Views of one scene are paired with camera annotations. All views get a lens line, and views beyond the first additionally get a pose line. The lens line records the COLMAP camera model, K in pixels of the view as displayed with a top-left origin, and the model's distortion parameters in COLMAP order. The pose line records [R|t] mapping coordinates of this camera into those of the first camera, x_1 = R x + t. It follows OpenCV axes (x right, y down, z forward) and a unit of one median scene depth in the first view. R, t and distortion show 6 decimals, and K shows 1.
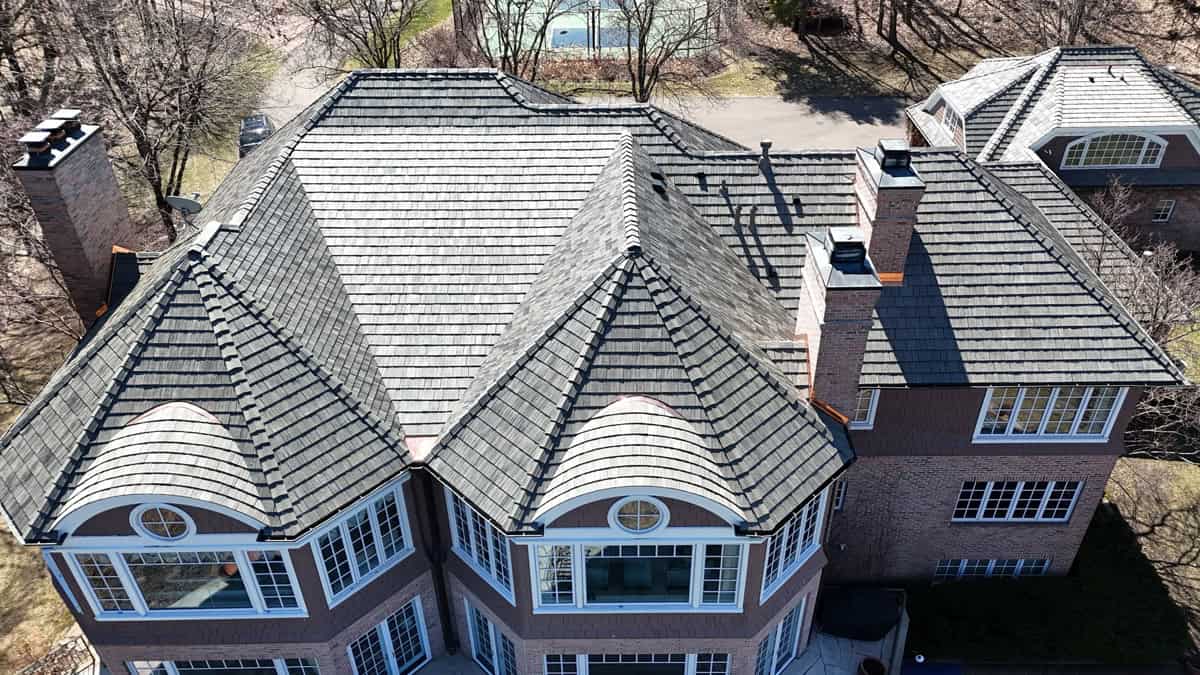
lens RADIAL K [[884.6, 0, 601.6], [0, 884.6, 334.6], [0, 0, 1]] dist [0.074472, -0.069815]
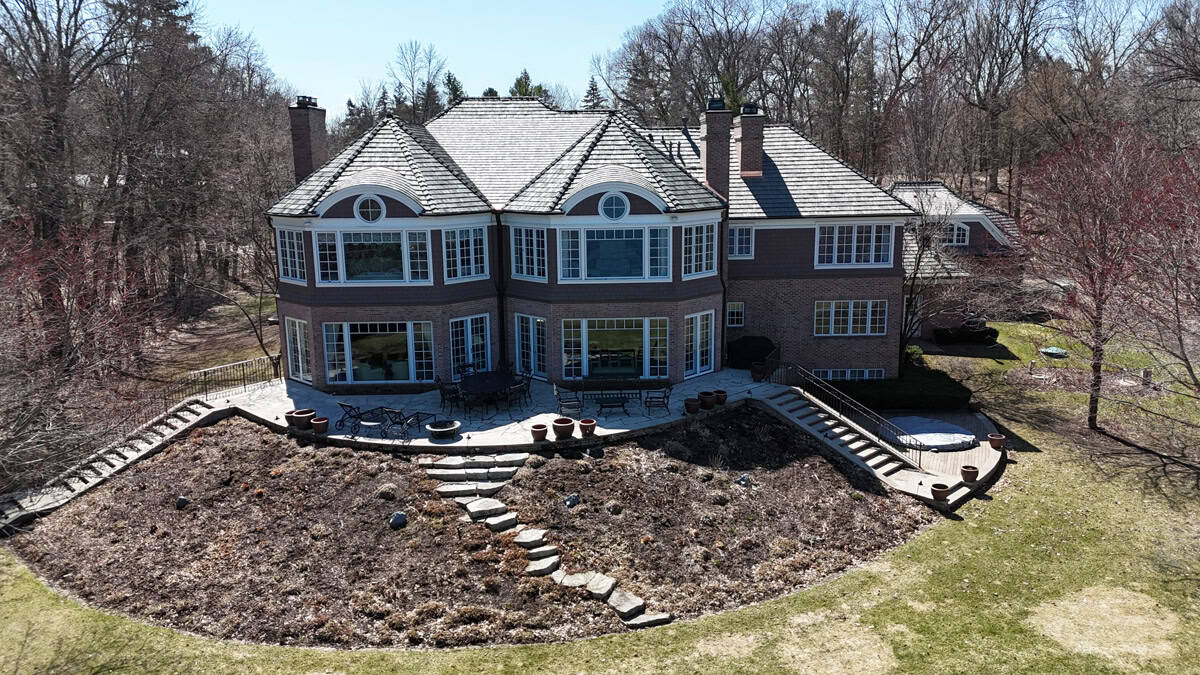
lens RADIAL K [[884.6, 0, 601.0], [0, 884.6, 340.4], [0, 0, 1]] dist [0.074472, -0.069815]
pose [[0.999988, -0.001648, 0.004583, 0.003020], [0.003365, 0.914029, -0.405634, 0.994655], [-0.003521, 0.405645, 0.914024, -0.515617]]
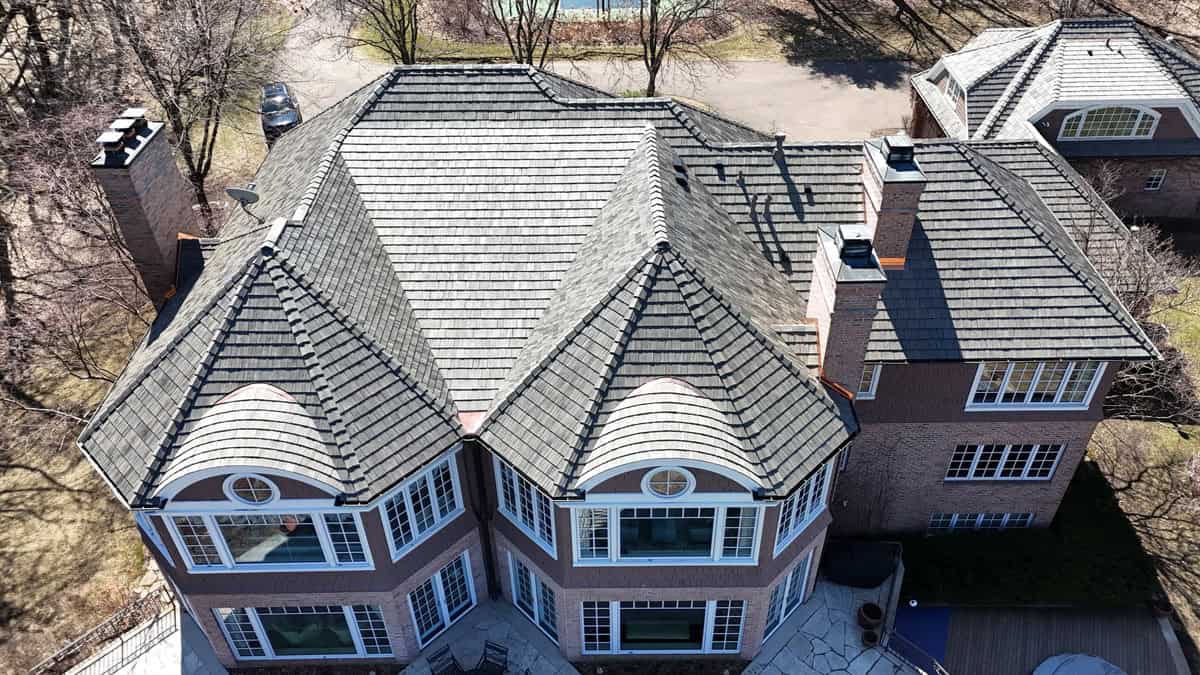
lens RADIAL K [[884.6, 0, 601.4], [0, 884.6, 335.8], [0, 0, 1]] dist [0.074472, -0.069815]
pose [[0.999995, -0.003135, 0.000378, -0.034724], [0.003106, 0.998077, 0.061901, -0.043334], [-0.000571, -0.061900, 0.998082, -0.096799]]
